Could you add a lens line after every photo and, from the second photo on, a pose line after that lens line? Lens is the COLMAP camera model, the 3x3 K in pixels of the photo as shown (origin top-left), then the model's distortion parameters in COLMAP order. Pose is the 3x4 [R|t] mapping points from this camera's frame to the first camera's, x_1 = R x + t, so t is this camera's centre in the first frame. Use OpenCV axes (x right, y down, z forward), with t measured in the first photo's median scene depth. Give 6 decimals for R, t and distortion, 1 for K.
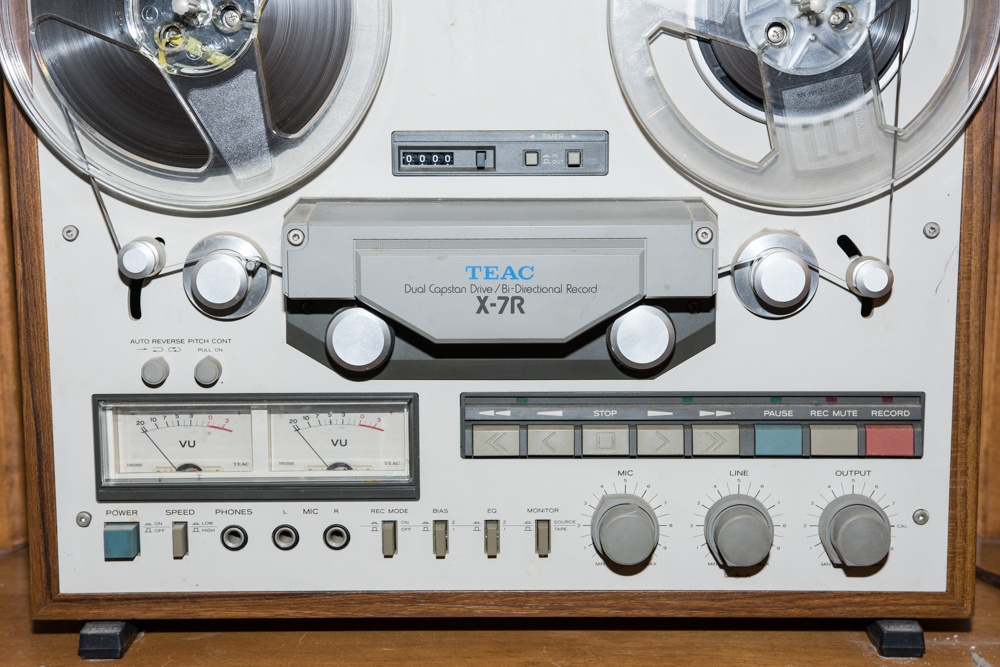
lens RADIAL K [[1498.8, 0, 500.0], [0, 1498.8, 333.5], [0, 0, 1]] dist [0.048484, 0.138143]
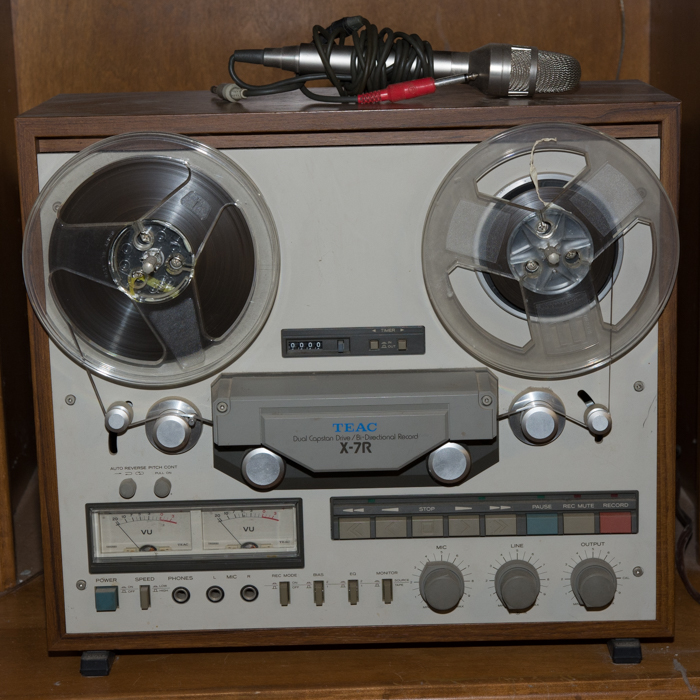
lens RADIAL K [[1631.4, 0, 350.0], [0, 1631.4, 350.0], [0, 0, 1]] dist [0.026891, -0.135391]
pose [[0.999756, -0.021970, -0.002482, 0.000723], [0.022063, 0.998614, 0.047778, -0.185655], [0.001429, -0.047821, 0.998855, -0.625165]]
